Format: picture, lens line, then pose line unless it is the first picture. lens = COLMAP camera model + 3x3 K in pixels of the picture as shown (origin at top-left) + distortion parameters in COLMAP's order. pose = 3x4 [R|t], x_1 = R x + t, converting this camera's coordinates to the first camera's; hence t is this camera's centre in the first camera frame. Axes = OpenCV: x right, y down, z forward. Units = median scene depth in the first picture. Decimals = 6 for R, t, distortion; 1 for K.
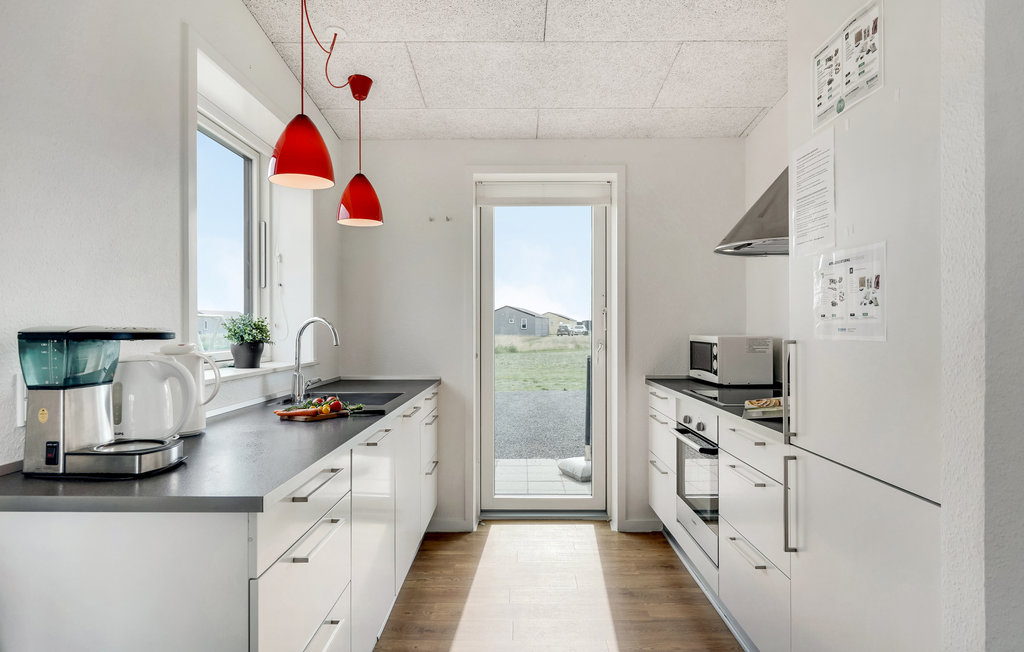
lens RADIAL K [[603.2, 0, 510.0], [0, 603.2, 325.1], [0, 0, 1]] dist [0.003506, 0.000230]
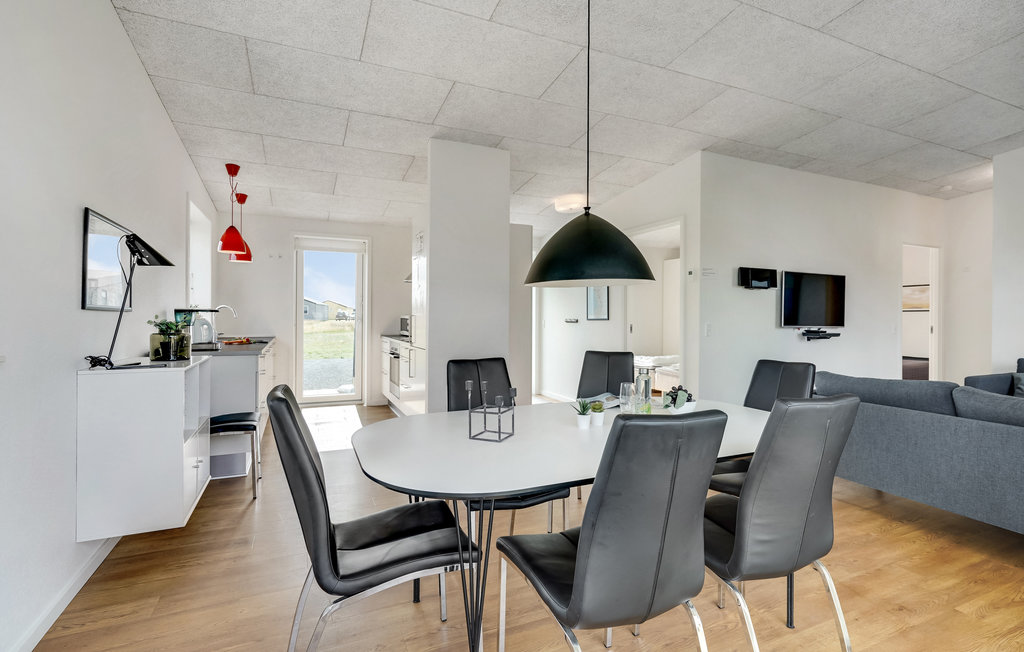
lens RADIAL K [[462.1, 0, 515.3], [0, 462.1, 316.6], [0, 0, 1]] dist [-0.005774, 0.000358]
pose [[0.900930, 0.006892, 0.433909, -0.066167], [-0.011019, 0.999915, 0.006997, 0.004614], [-0.433824, -0.011085, 0.900930, -0.771467]]
